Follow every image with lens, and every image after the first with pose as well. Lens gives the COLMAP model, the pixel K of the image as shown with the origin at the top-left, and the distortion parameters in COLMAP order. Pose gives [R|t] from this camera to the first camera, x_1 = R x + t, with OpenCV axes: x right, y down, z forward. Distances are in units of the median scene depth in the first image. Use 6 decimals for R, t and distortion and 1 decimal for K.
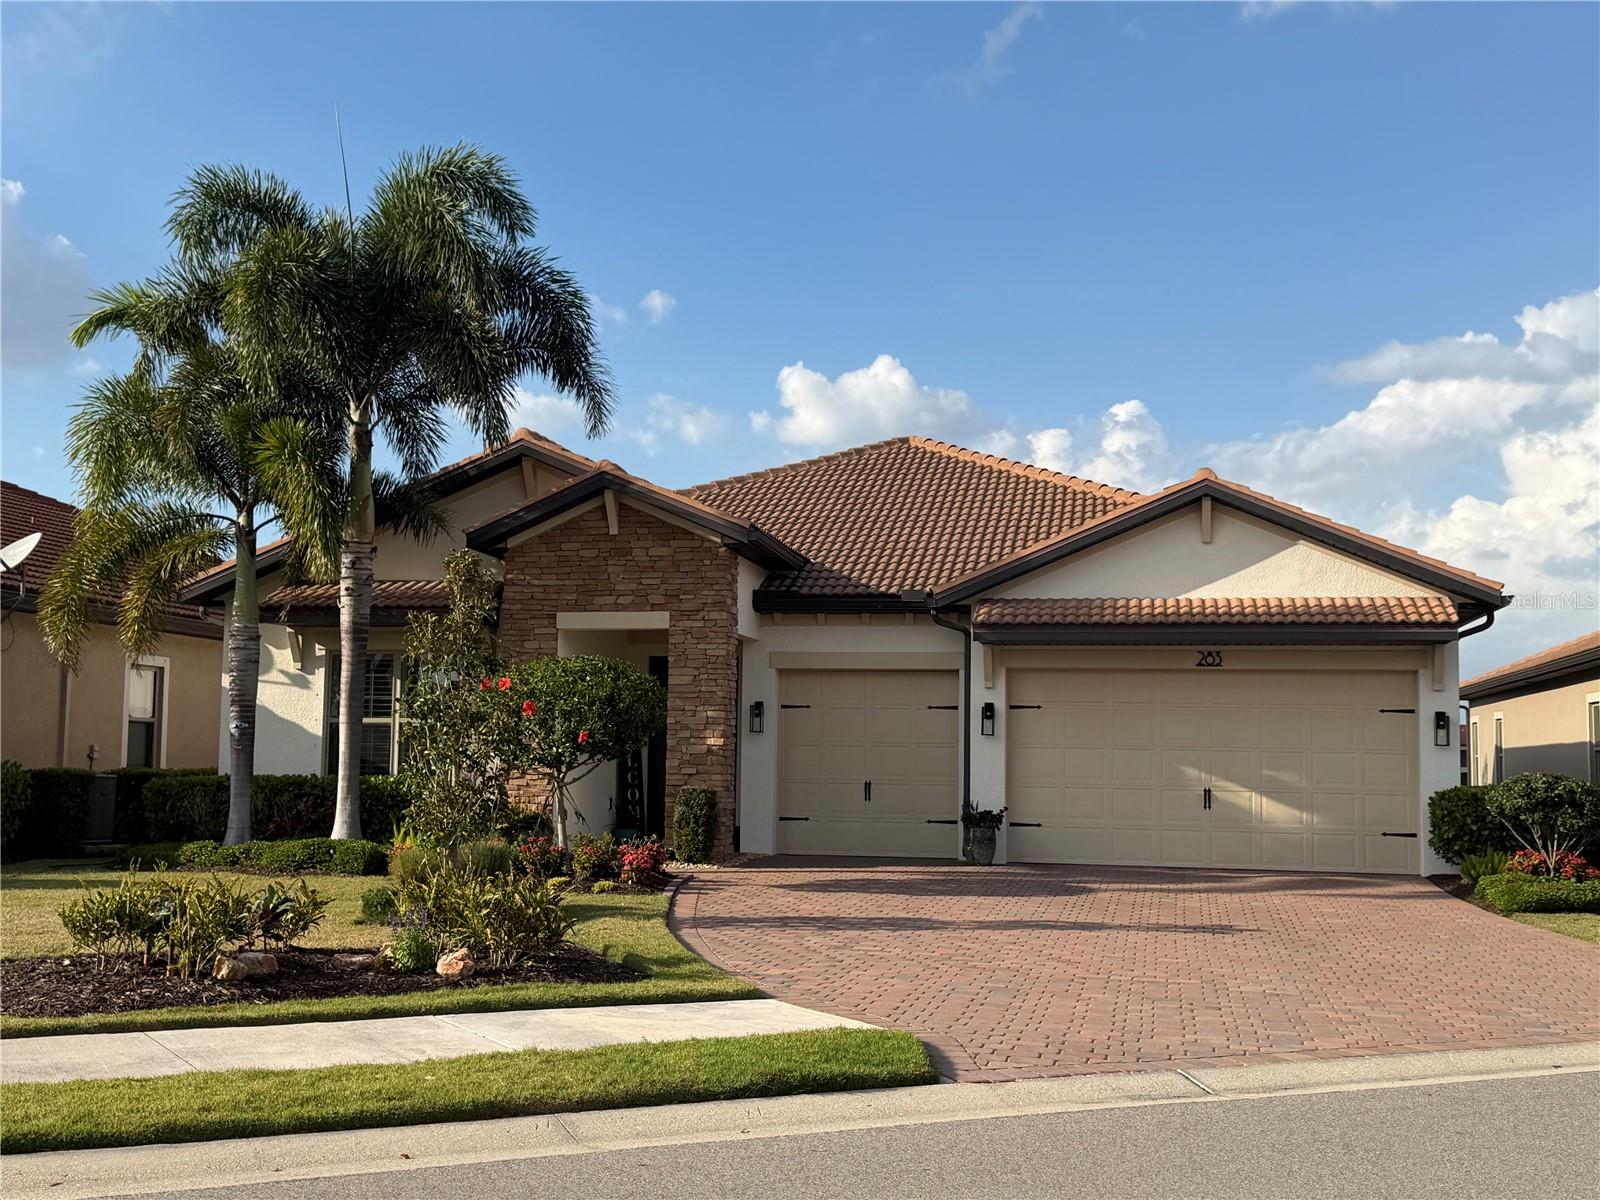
lens RADIAL K [[1930.4, 0, 800.0], [0, 1930.4, 600.0], [0, 0, 1]] dist [0.149977, -0.461674]
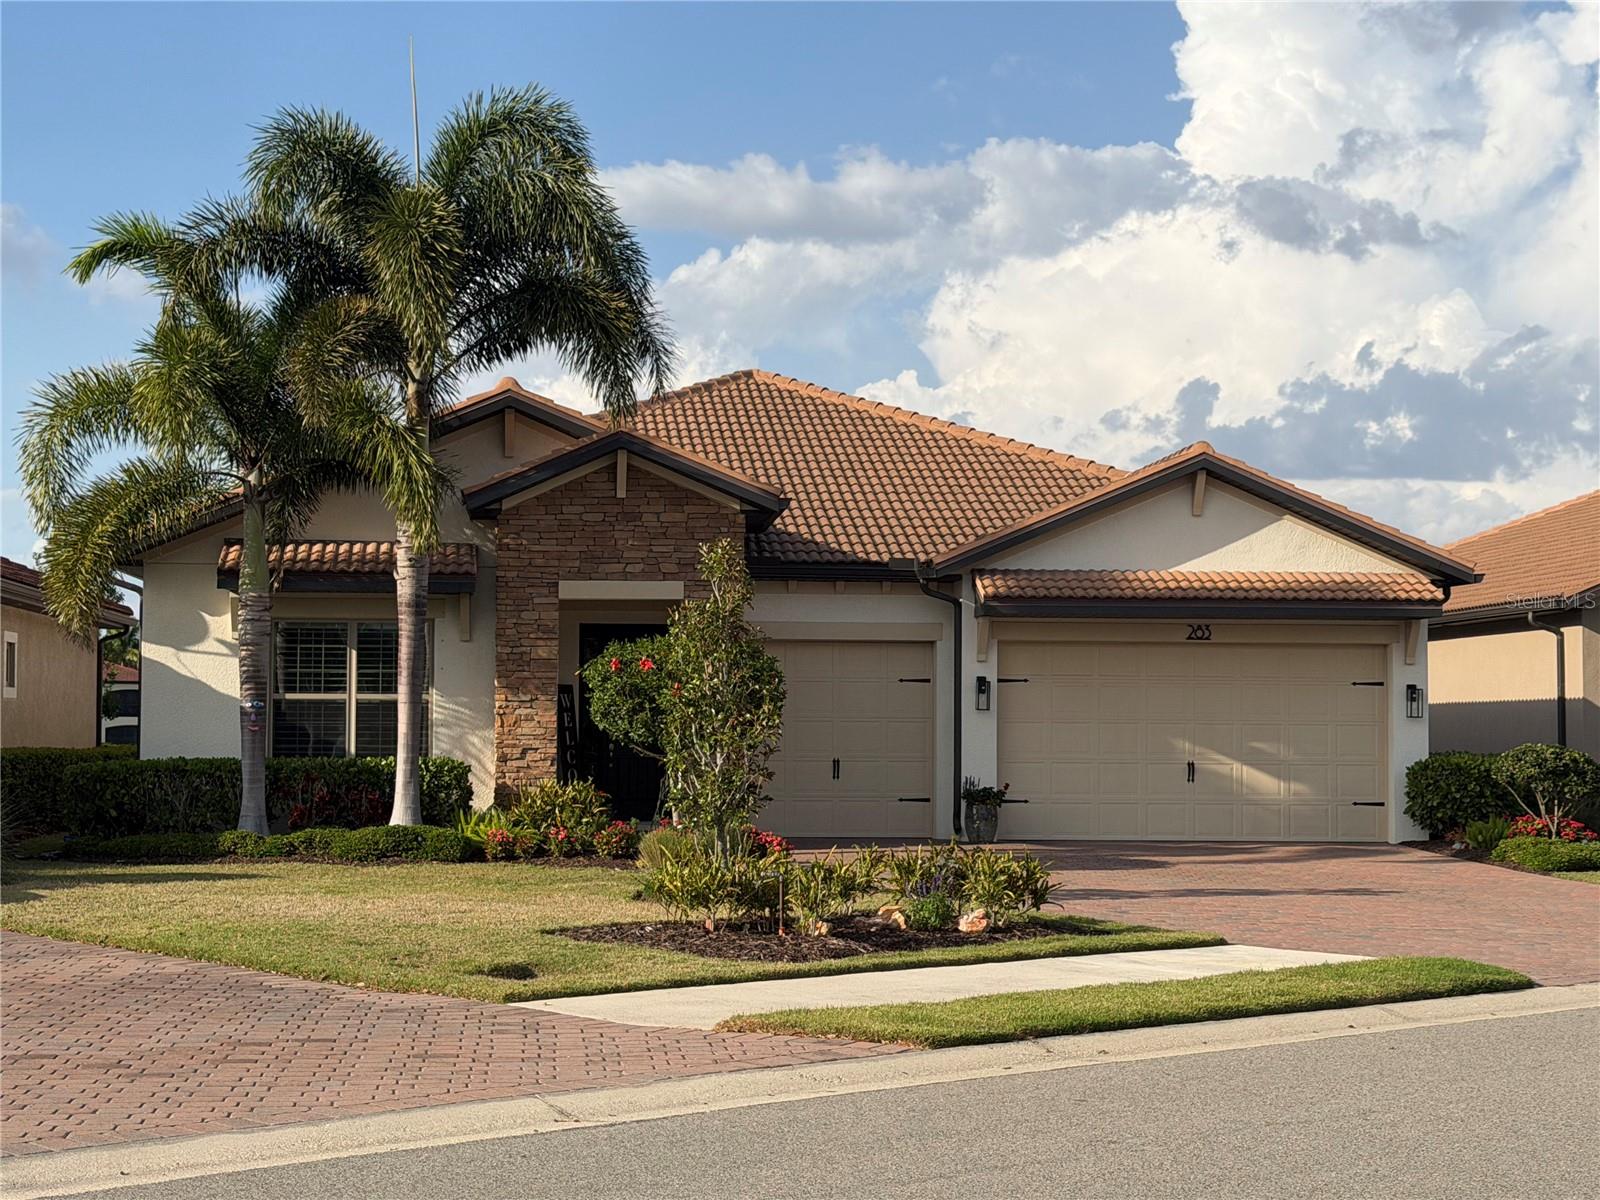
lens RADIAL K [[2654.3, 0, 800.0], [0, 2654.3, 600.0], [0, 0, 1]] dist [0.034590, 0.059749]
pose [[0.958988, 0.006283, 0.283377, -0.376705], [-0.016982, 0.999232, 0.035316, -0.031359], [-0.282938, -0.038680, 0.958358, -0.253261]]
